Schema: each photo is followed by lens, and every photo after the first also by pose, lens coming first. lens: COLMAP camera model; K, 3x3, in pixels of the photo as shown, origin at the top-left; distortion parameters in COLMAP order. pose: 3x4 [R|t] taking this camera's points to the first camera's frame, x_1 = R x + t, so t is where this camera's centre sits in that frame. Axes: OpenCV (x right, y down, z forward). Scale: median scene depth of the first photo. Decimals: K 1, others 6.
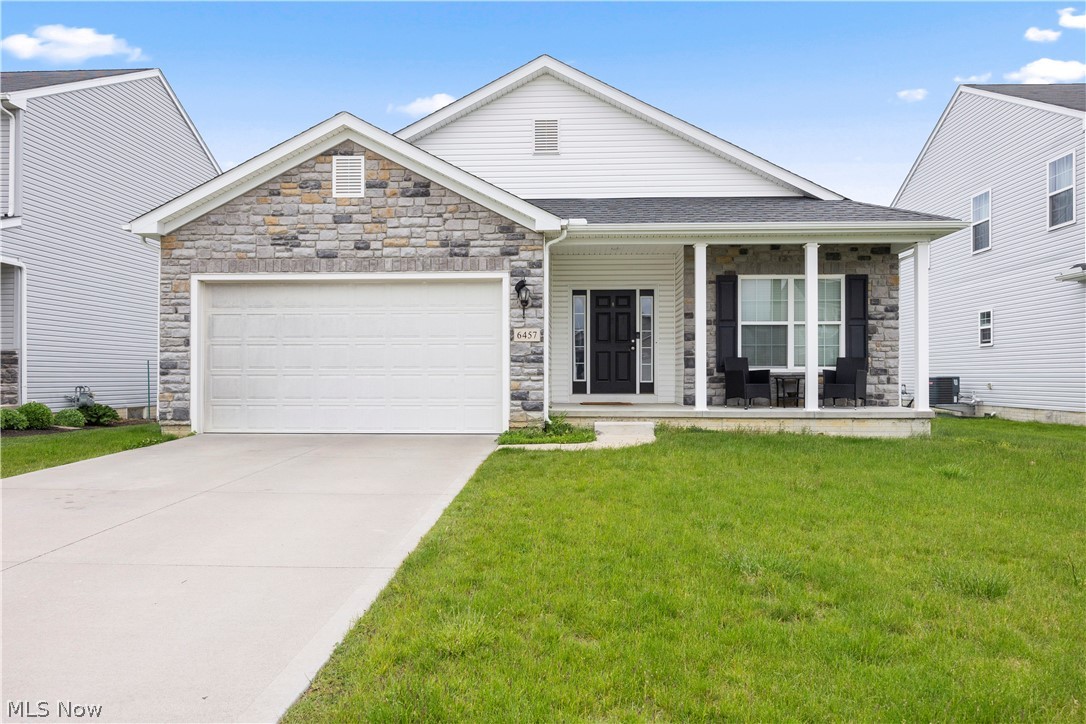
lens RADIAL K [[751.4, 0, 539.5], [0, 751.4, 360.8], [0, 0, 1]] dist [-0.000368, -0.001755]
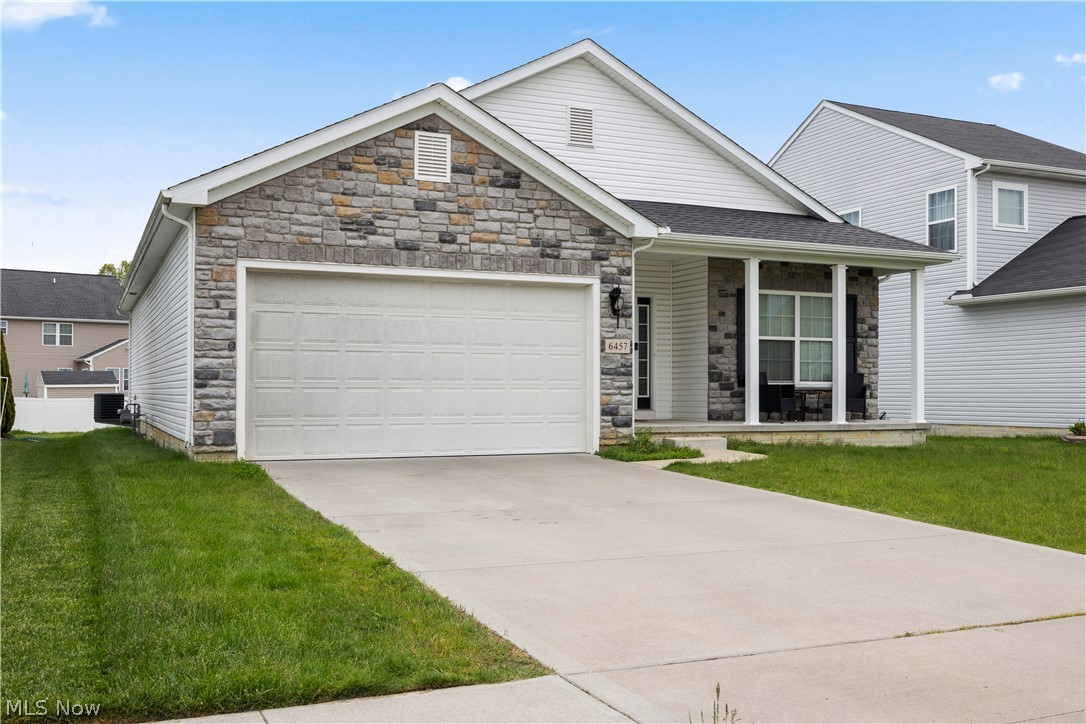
lens RADIAL K [[1053.0, 0, 544.6], [0, 1053.0, 367.0], [0, 0, 1]] dist [0.000466, 0.000000]
pose [[0.889775, 0.012503, 0.456228, -0.680289], [-0.010200, 0.999920, -0.007510, 0.002478], [-0.456285, 0.002028, 0.889831, -0.126454]]
